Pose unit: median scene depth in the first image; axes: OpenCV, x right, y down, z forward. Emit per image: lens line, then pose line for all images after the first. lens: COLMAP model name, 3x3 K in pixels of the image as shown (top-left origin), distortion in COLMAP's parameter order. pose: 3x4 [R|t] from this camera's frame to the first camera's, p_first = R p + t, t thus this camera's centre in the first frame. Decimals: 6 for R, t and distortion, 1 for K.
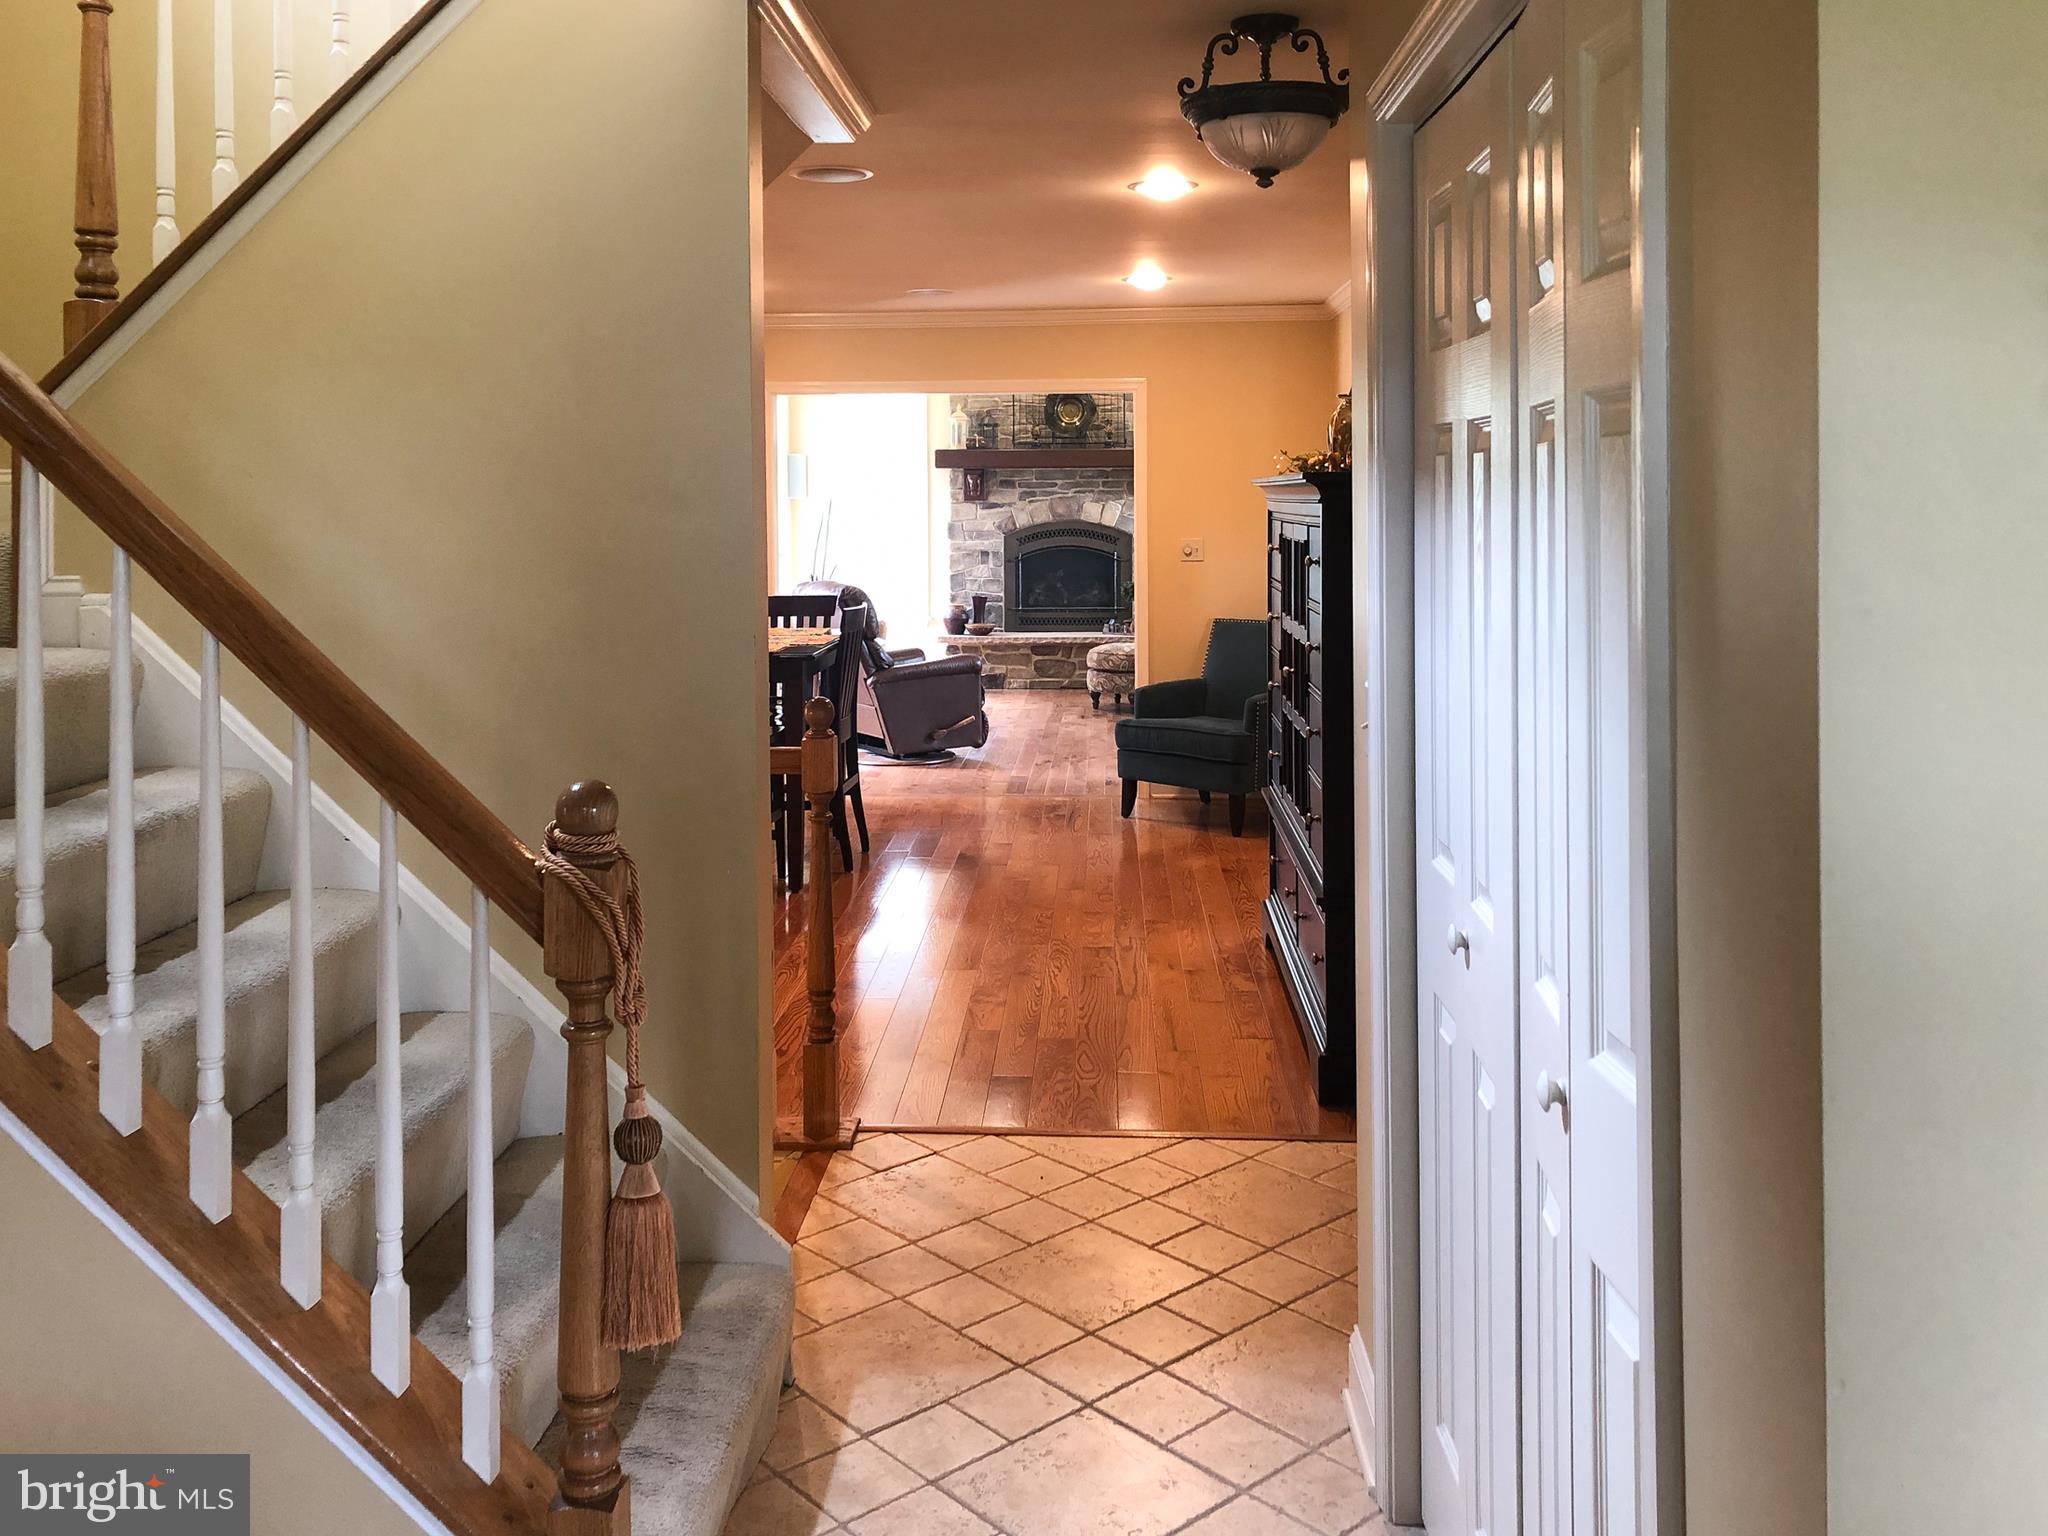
lens RADIAL K [[1719.5, 0, 1027.0], [0, 1719.5, 683.4], [0, 0, 1]] dist [0.034229, -0.045425]
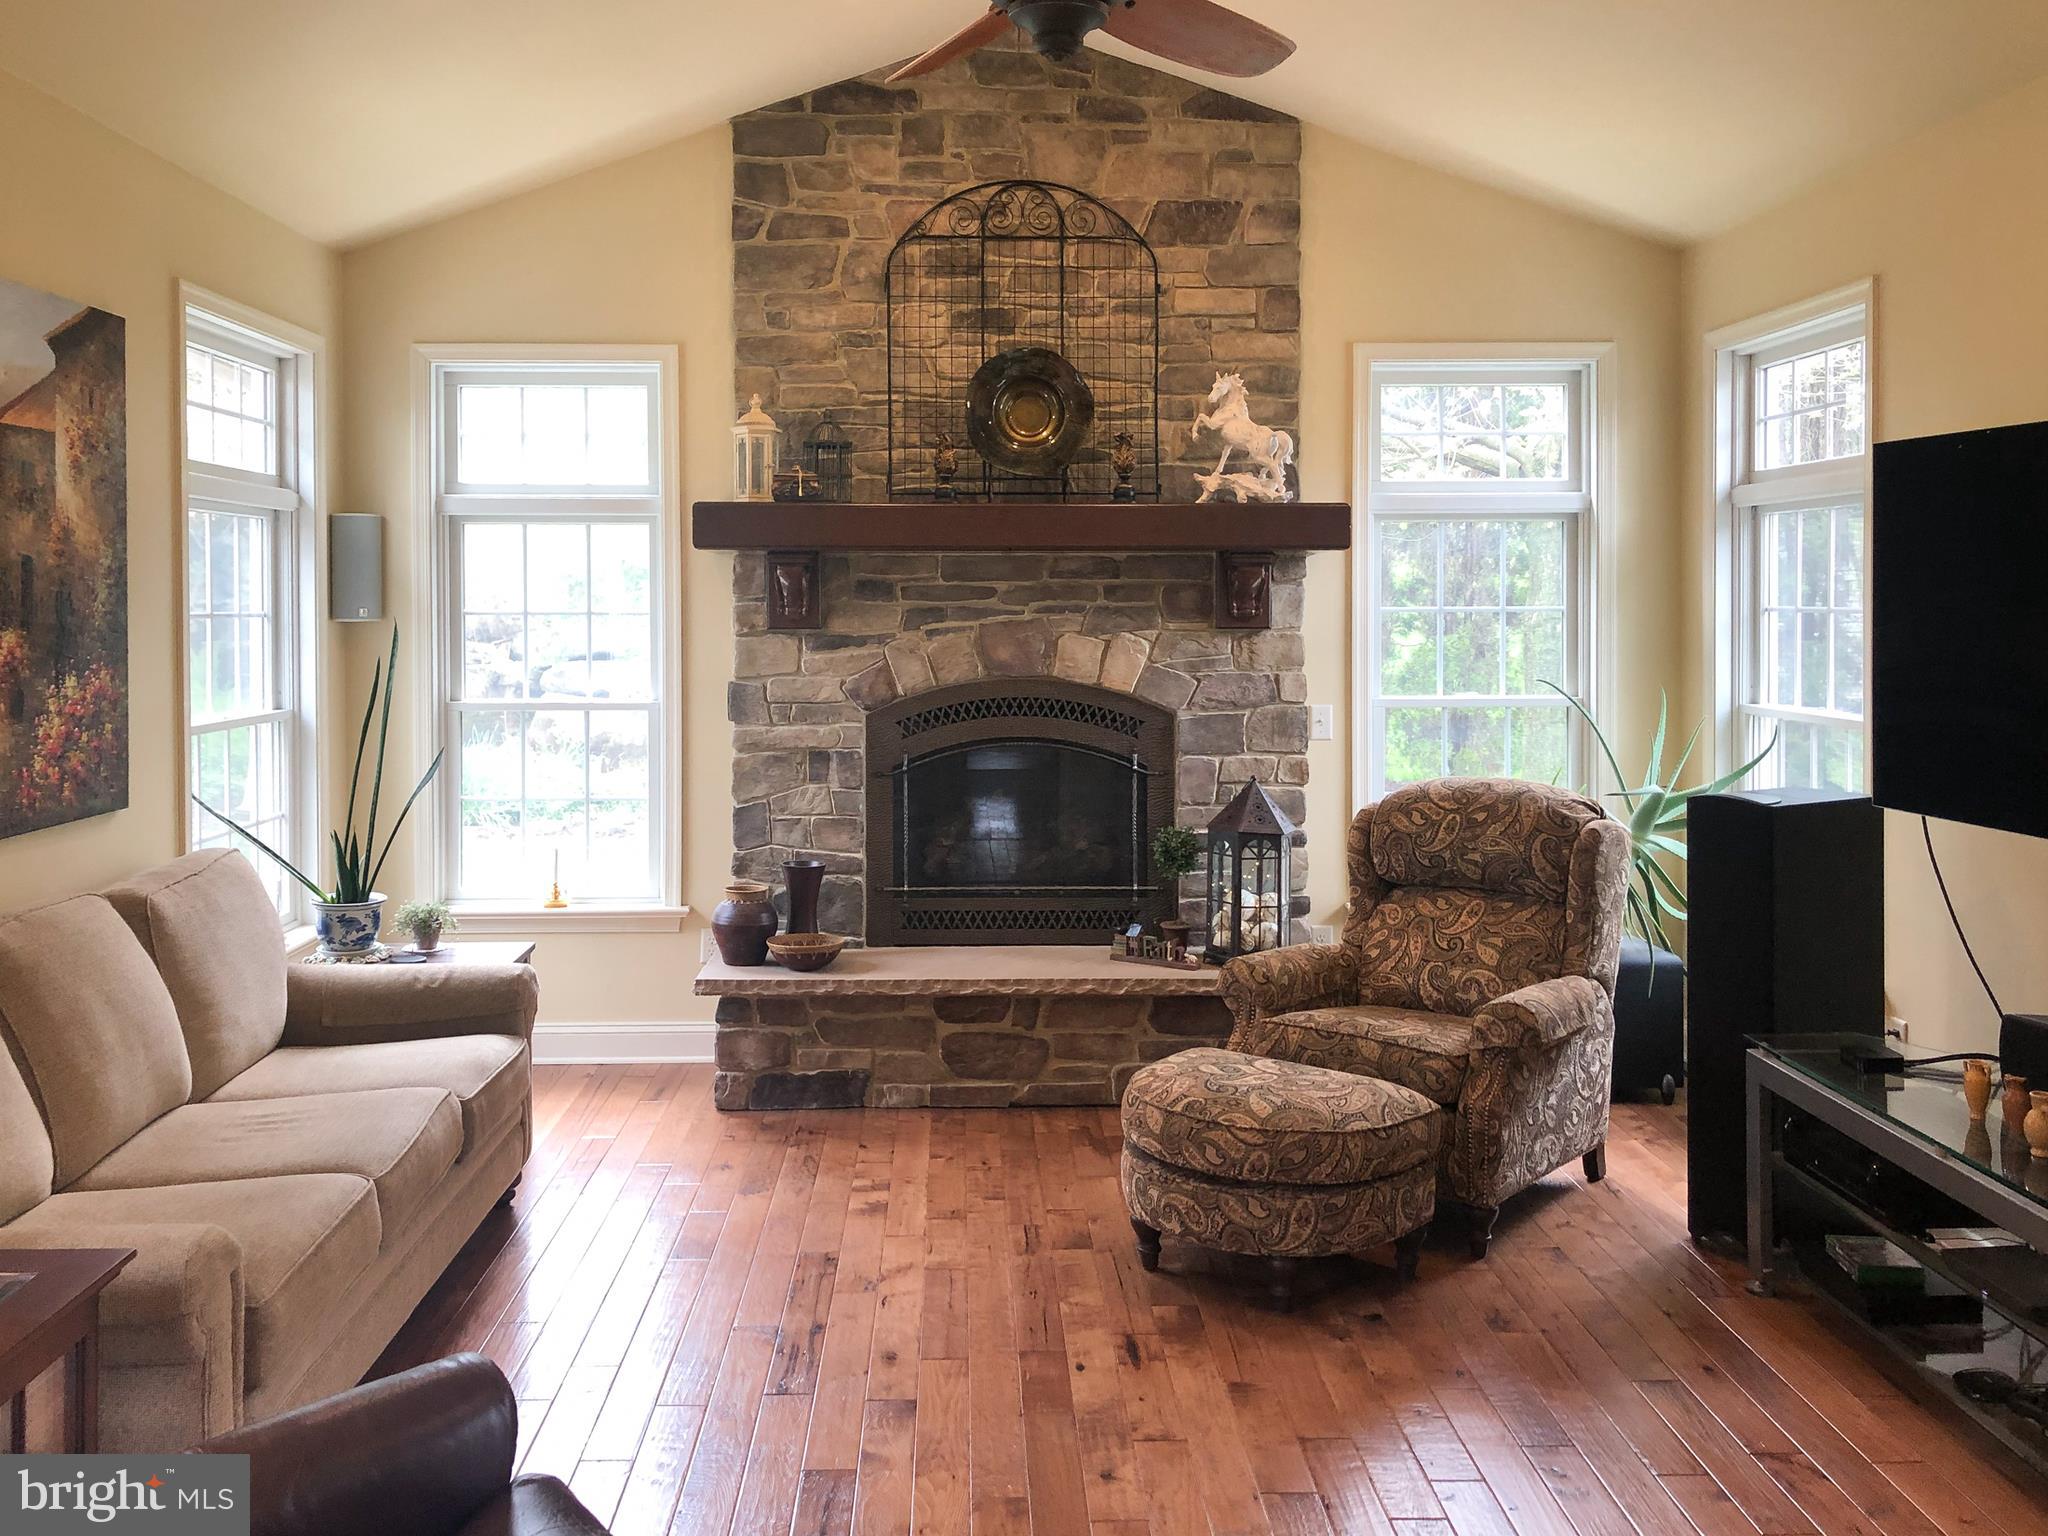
lens RADIAL K [[1719.5, 0, 979.0], [0, 1719.5, 639.4], [0, 0, 1]] dist [0.034229, -0.045425]
pose [[0.998026, 0.003086, 0.062727, -0.012445], [0.002319, 0.996299, -0.085918, -0.069471], [-0.062760, 0.085894, 0.994326, 0.598938]]
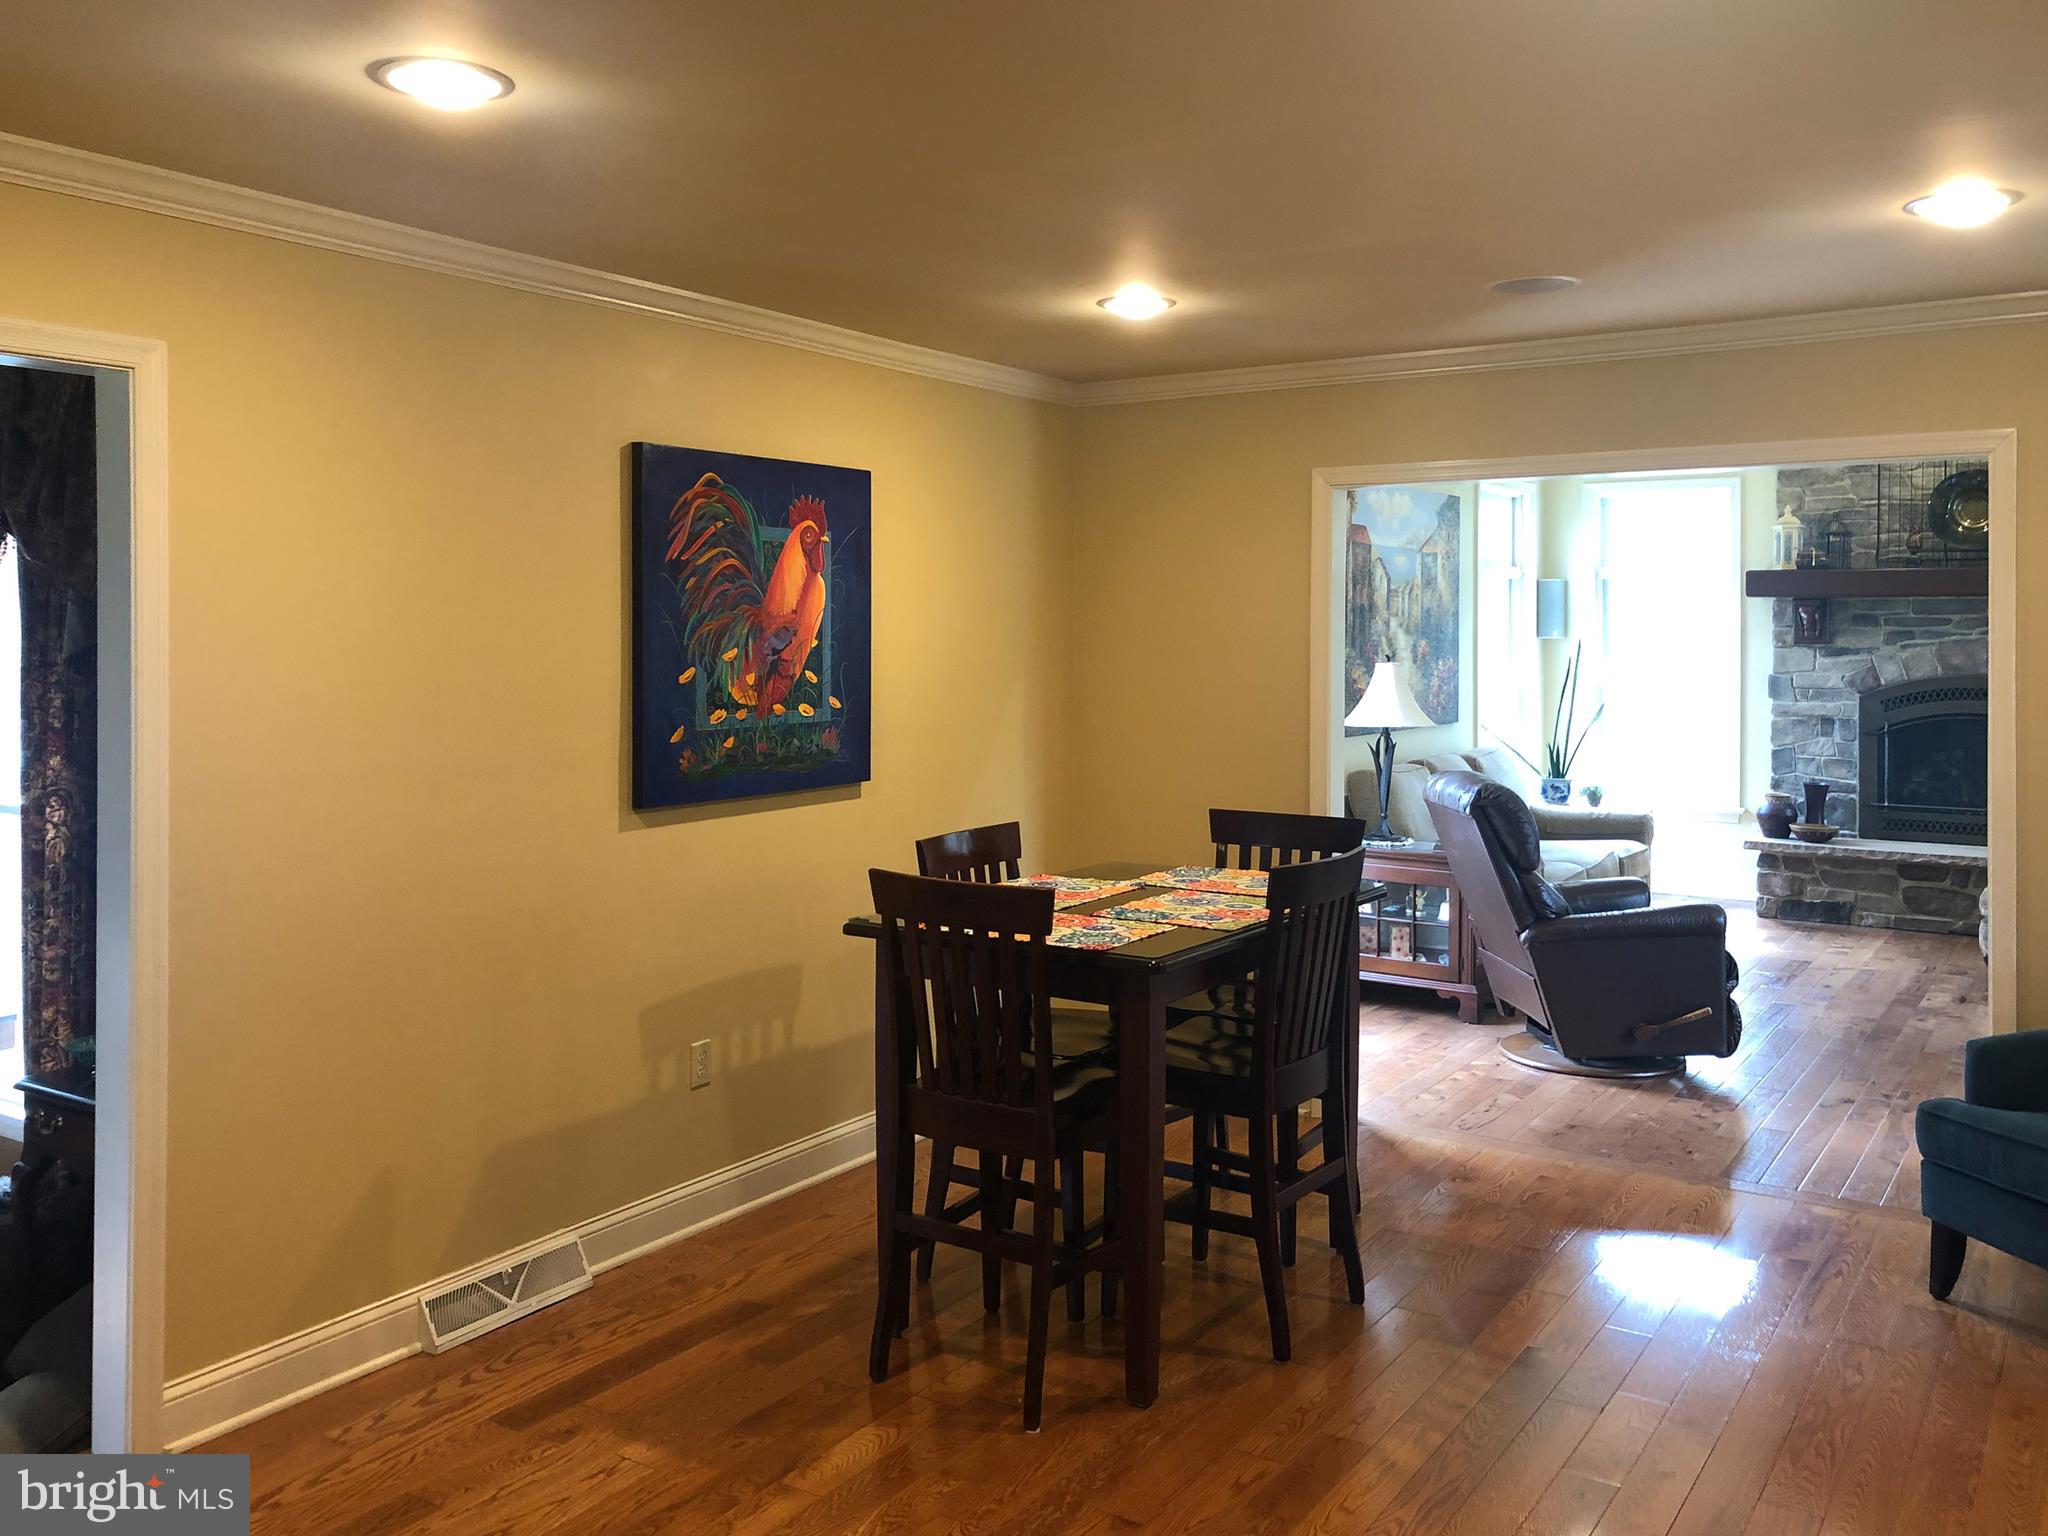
lens RADIAL K [[1719.5, 0, 962.7], [0, 1719.5, 648.0], [0, 0, 1]] dist [0.034229, -0.045425]
pose [[0.850242, 0.013422, -0.526220, 0.045266], [-0.062089, 0.995254, -0.074935, -0.032253], [0.522717, 0.096386, 0.847040, 0.241699]]
